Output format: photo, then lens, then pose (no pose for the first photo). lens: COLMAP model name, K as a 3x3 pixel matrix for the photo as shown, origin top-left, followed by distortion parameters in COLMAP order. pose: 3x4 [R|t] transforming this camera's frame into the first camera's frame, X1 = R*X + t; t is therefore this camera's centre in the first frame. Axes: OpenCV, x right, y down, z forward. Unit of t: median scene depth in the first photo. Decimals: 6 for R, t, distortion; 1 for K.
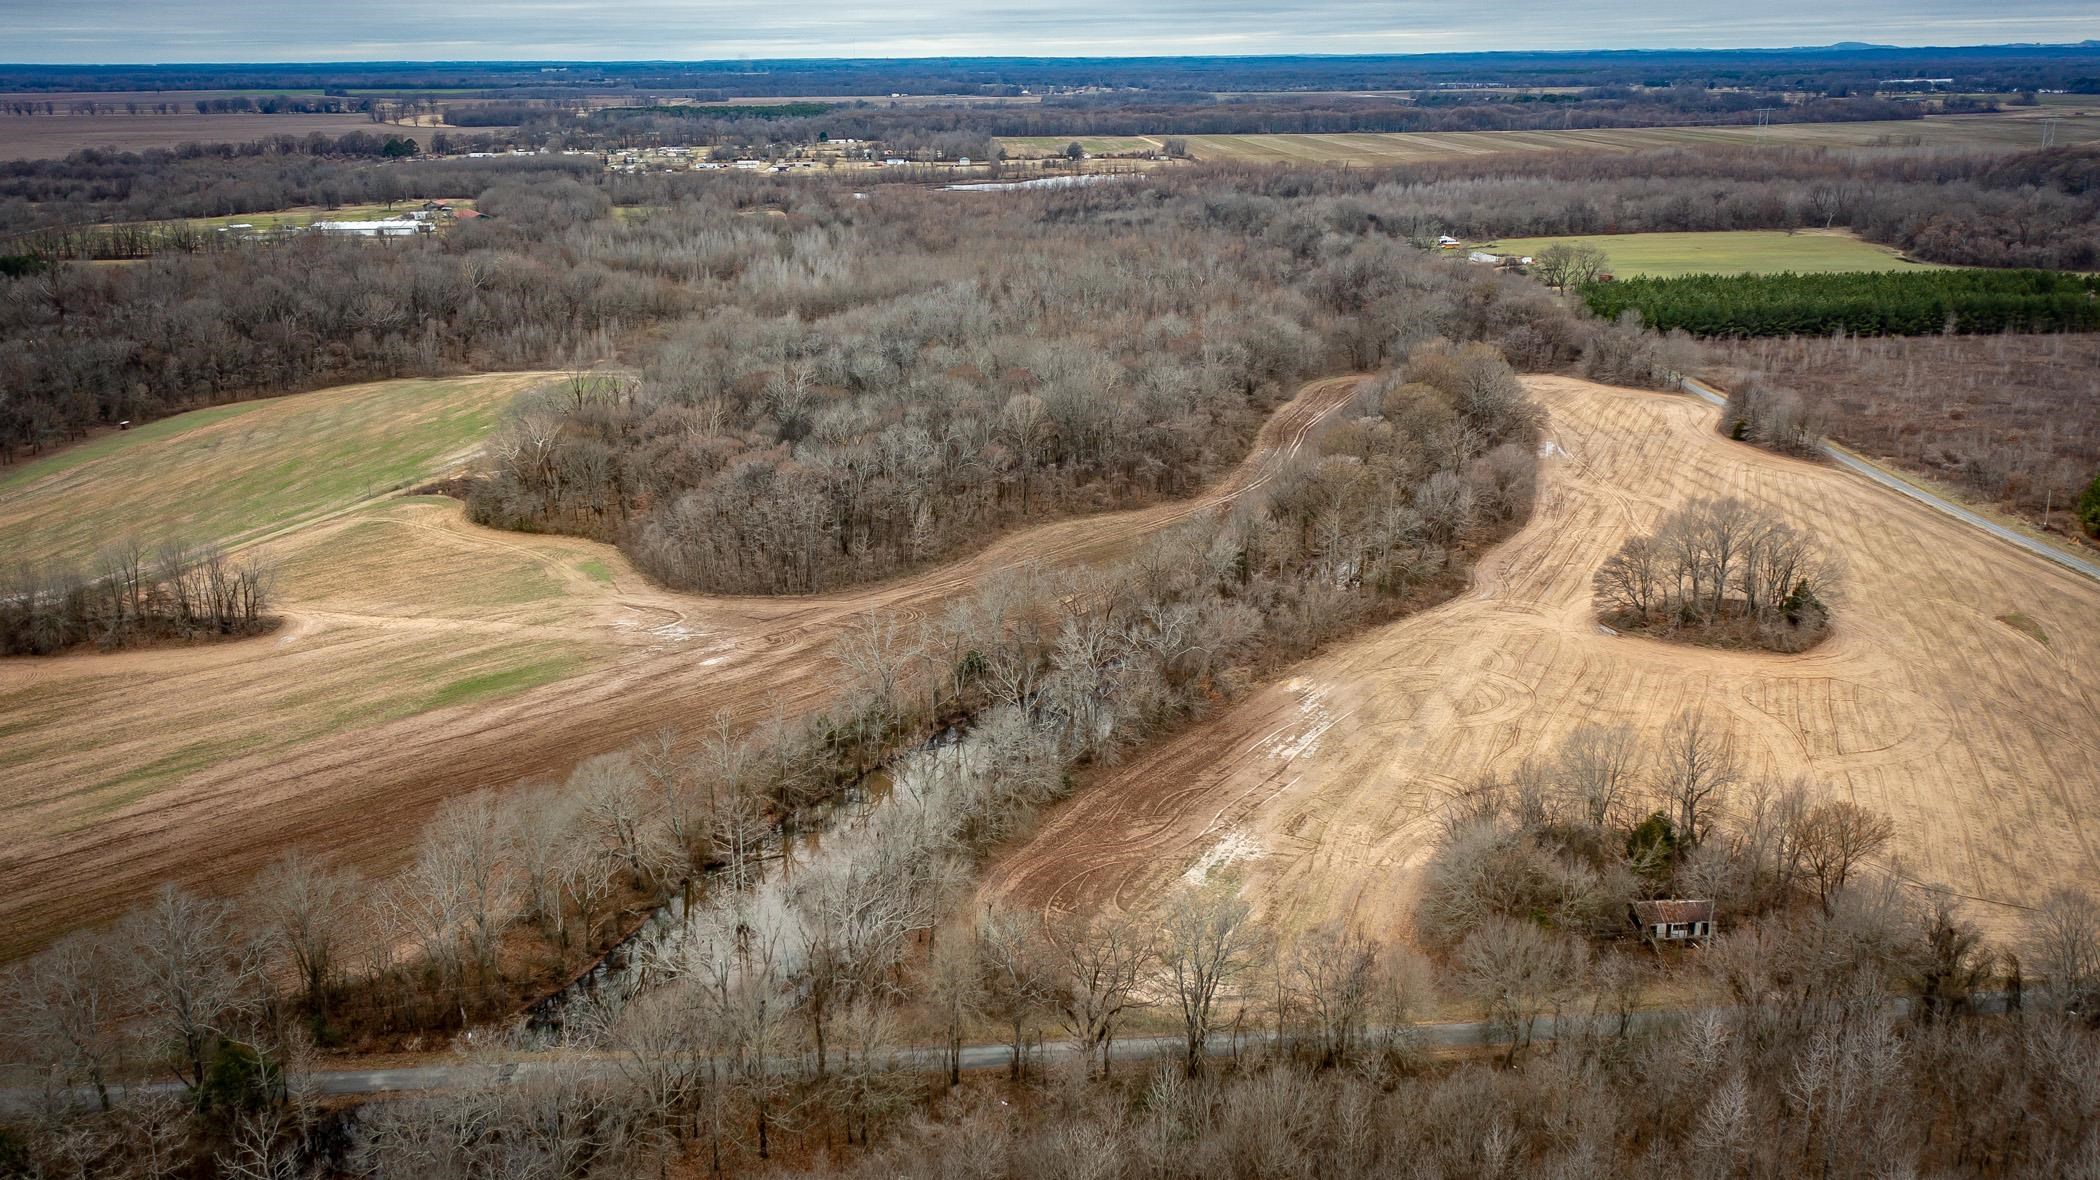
lens RADIAL K [[1713.5, 0, 1055.9], [0, 1713.5, 590.5], [0, 0, 1]] dist [0.017628, 0.003465]
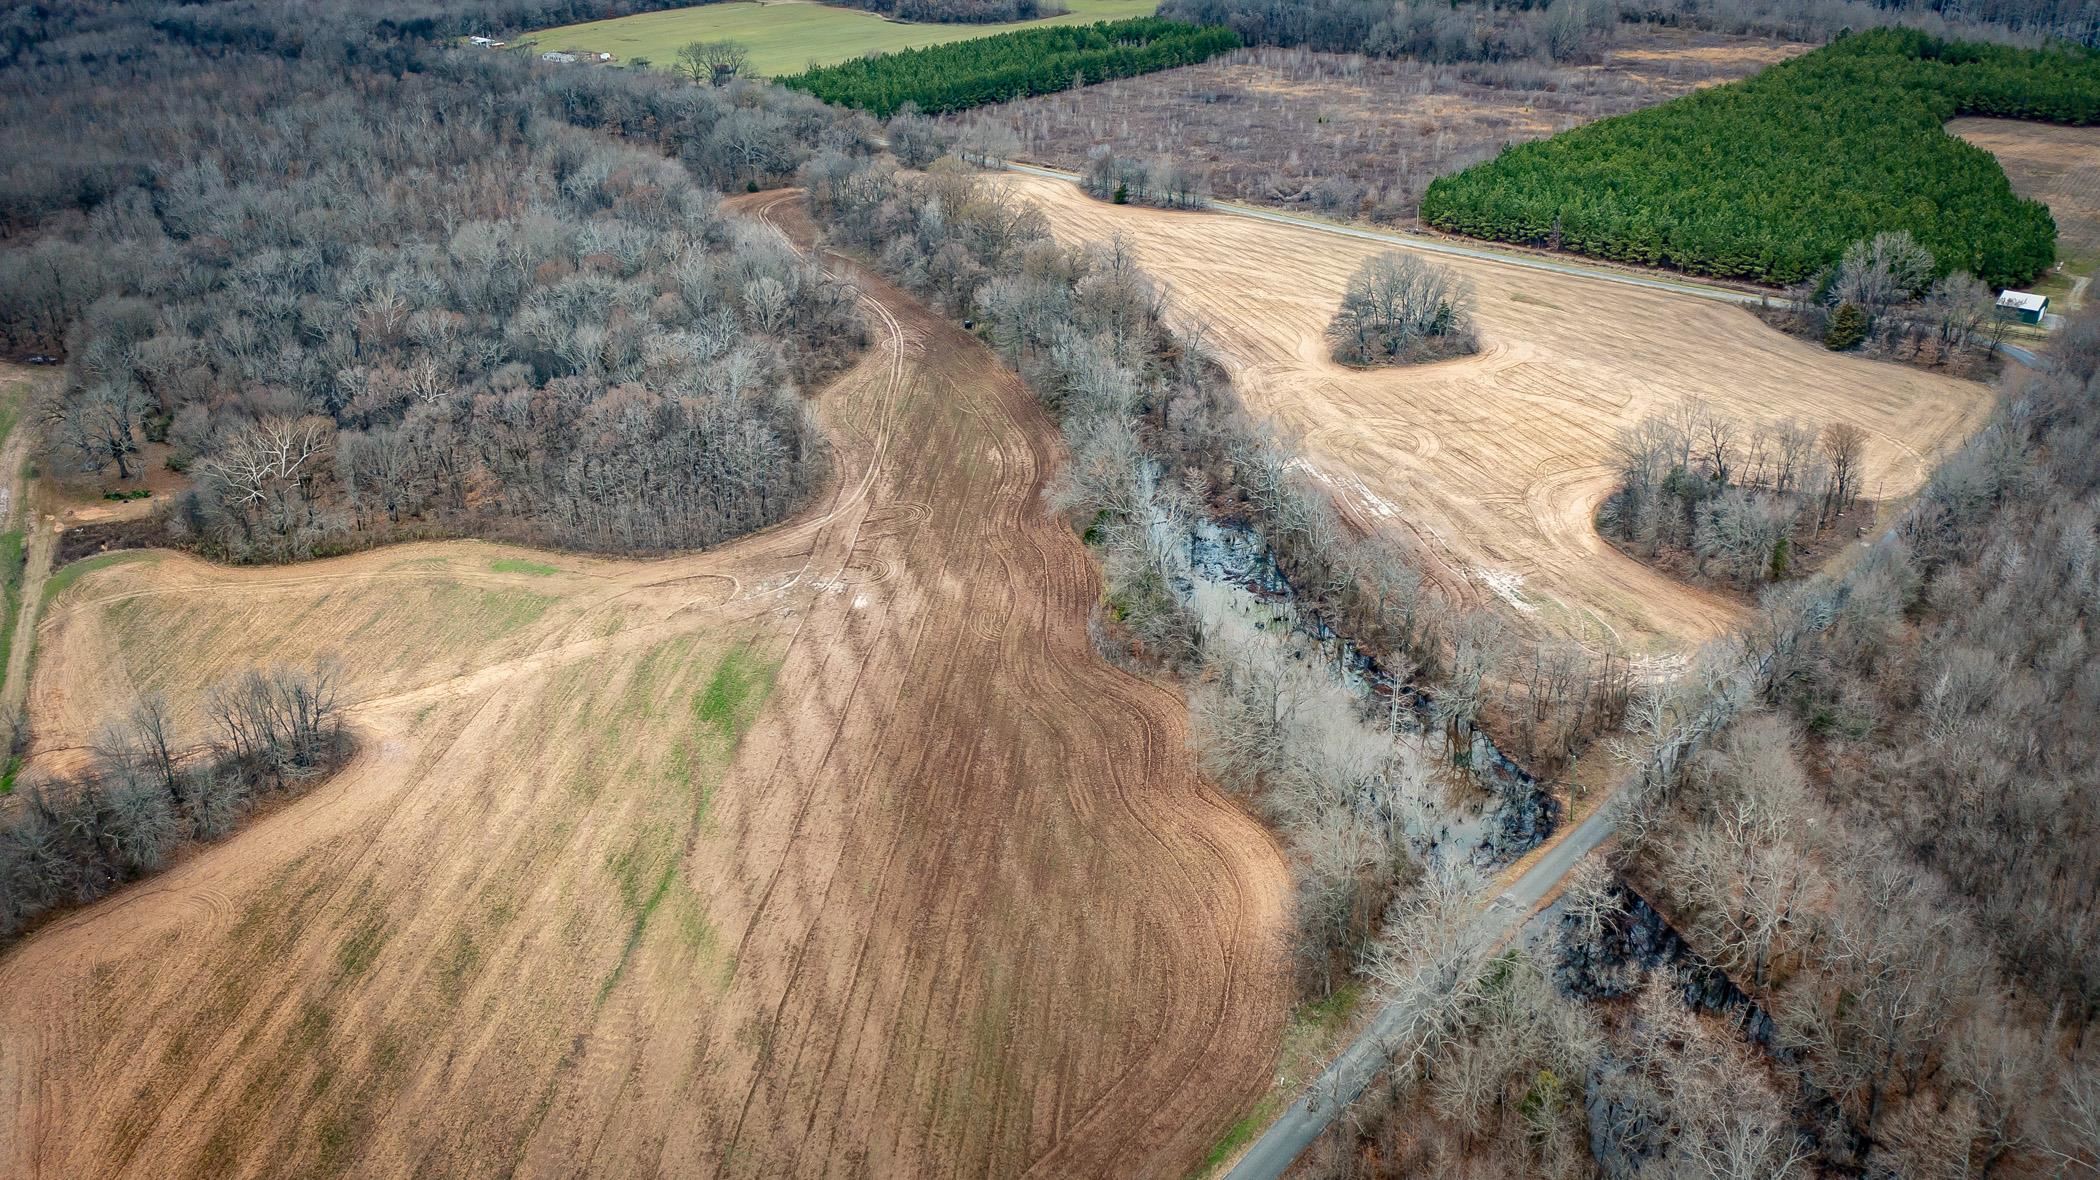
lens RADIAL K [[1676.8, 0, 1055.1], [0, 1676.8, 575.6], [0, 0, 1]] dist [0.015185, 0.007277]
pose [[0.711311, -0.306309, 0.632623, -0.648043], [0.216043, 0.951756, 0.217914, -0.142803], [-0.668852, -0.018331, 0.743170, 0.175481]]
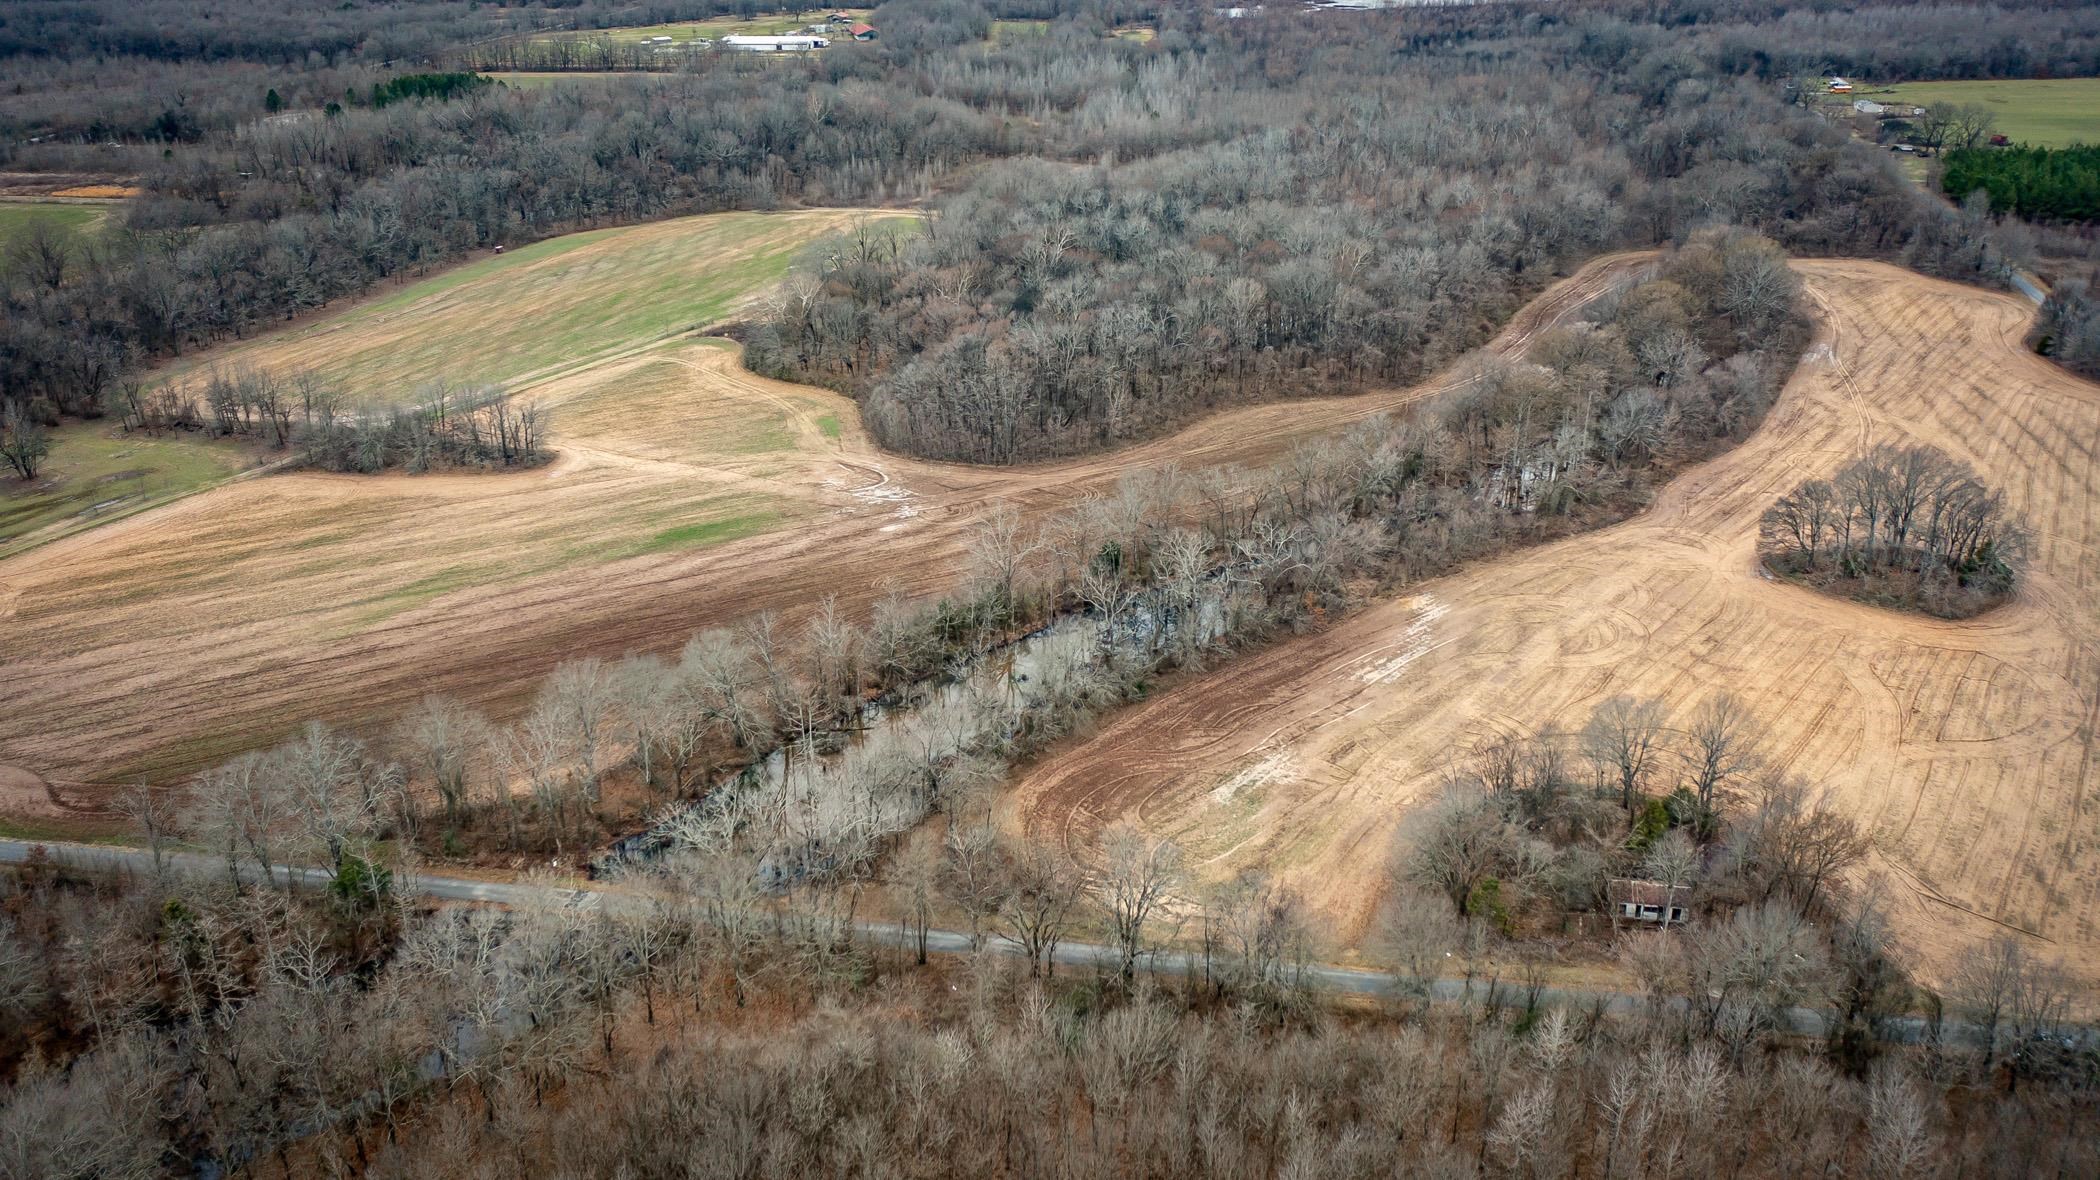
lens RADIAL K [[1676.8, 0, 1055.1], [0, 1676.8, 575.6], [0, 0, 1]] dist [0.015185, 0.007277]
pose [[0.969056, 0.093710, -0.228363, 0.134508], [-0.067368, 0.990419, 0.120550, -0.058189], [0.237472, -0.101435, 0.966084, -0.021184]]
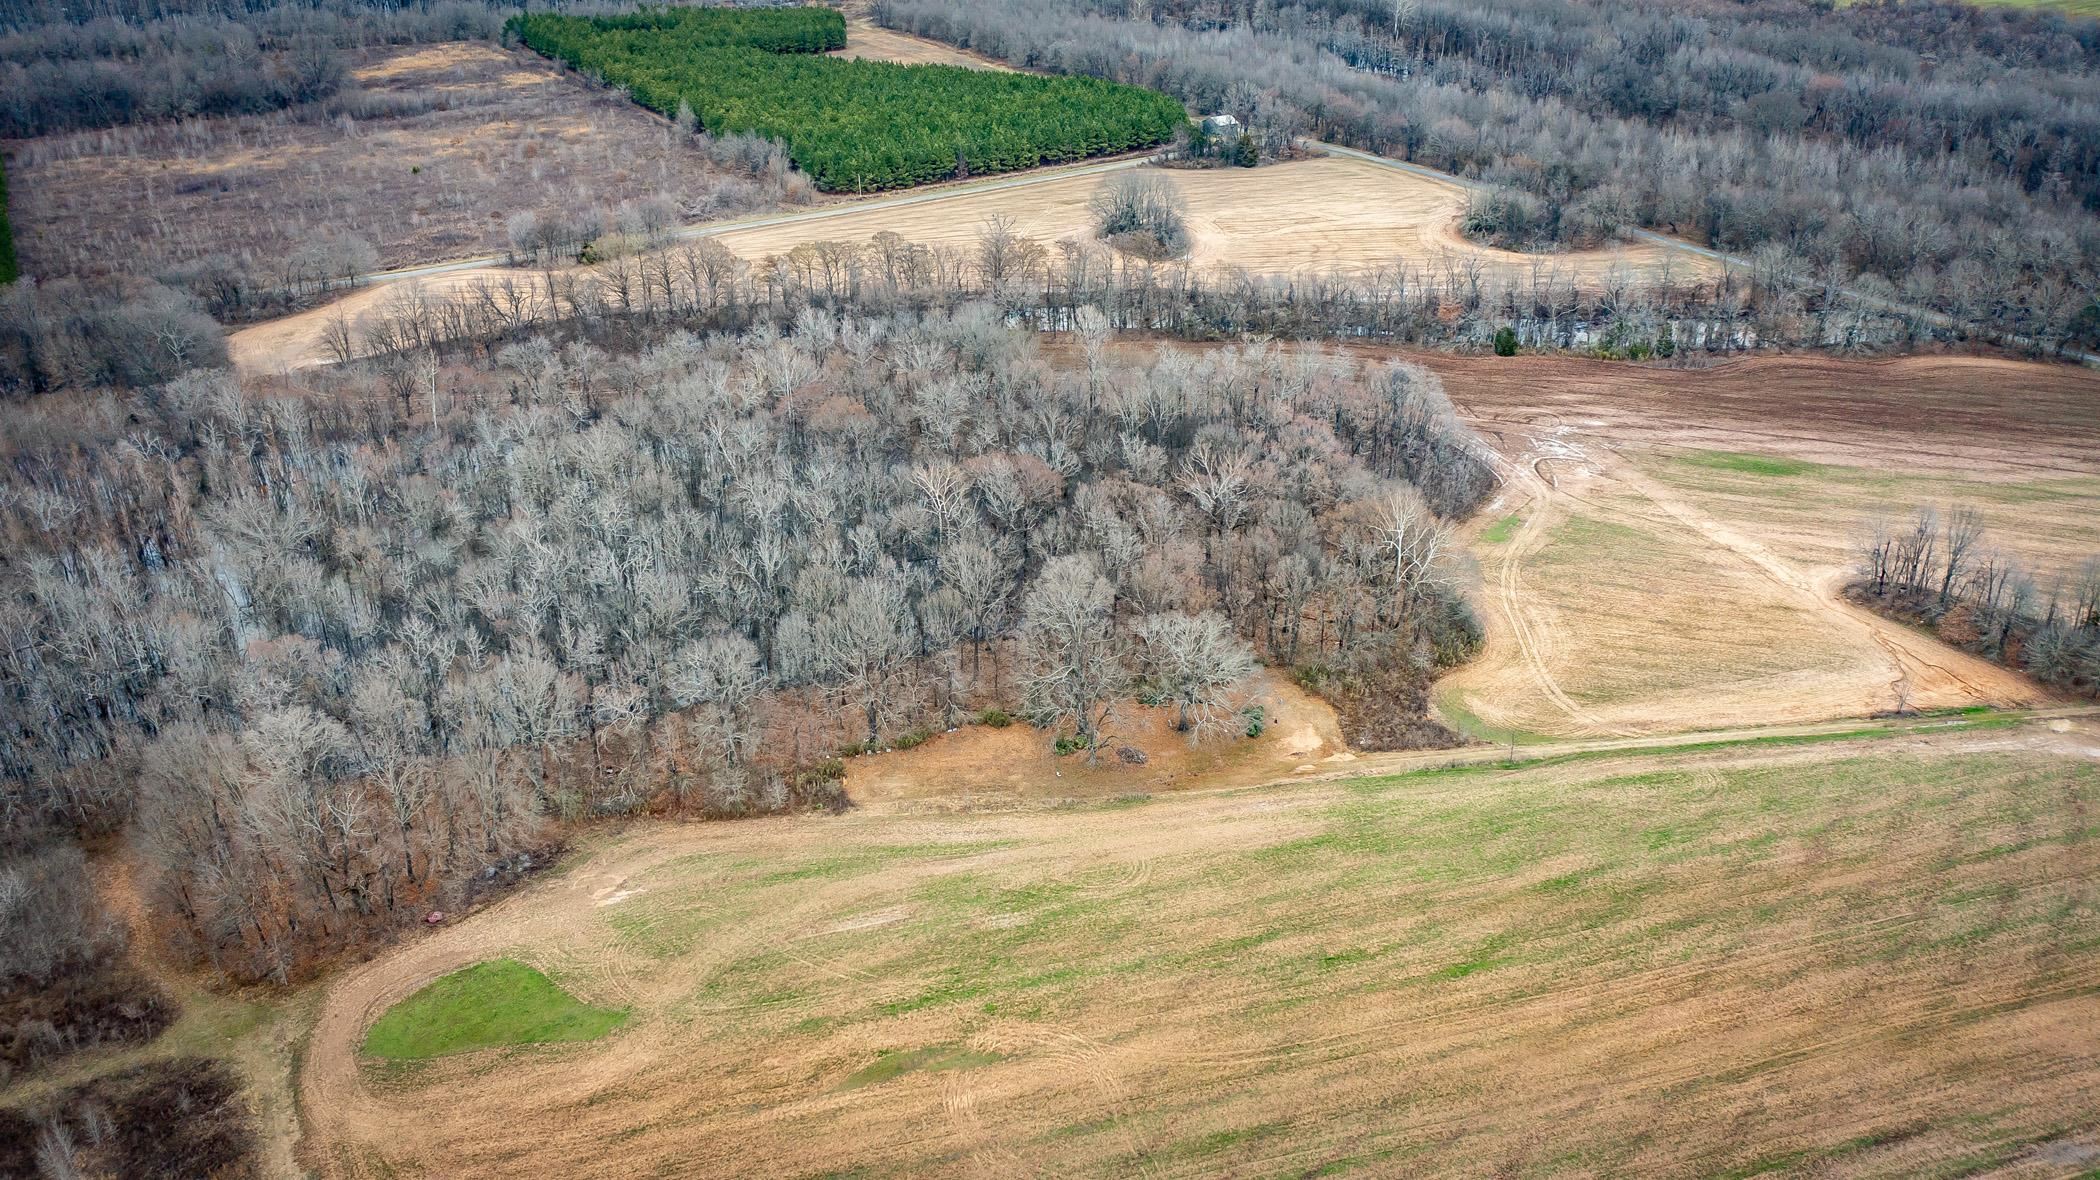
lens RADIAL K [[1679.1, 0, 1056.7], [0, 1679.1, 587.7], [0, 0, 1]] dist [0.010828, 0.006188]
pose [[-0.454441, -0.383184, 0.804148, -0.938610], [0.285492, 0.792475, 0.538960, -0.568070], [-0.843788, 0.474503, -0.250737, 1.504466]]
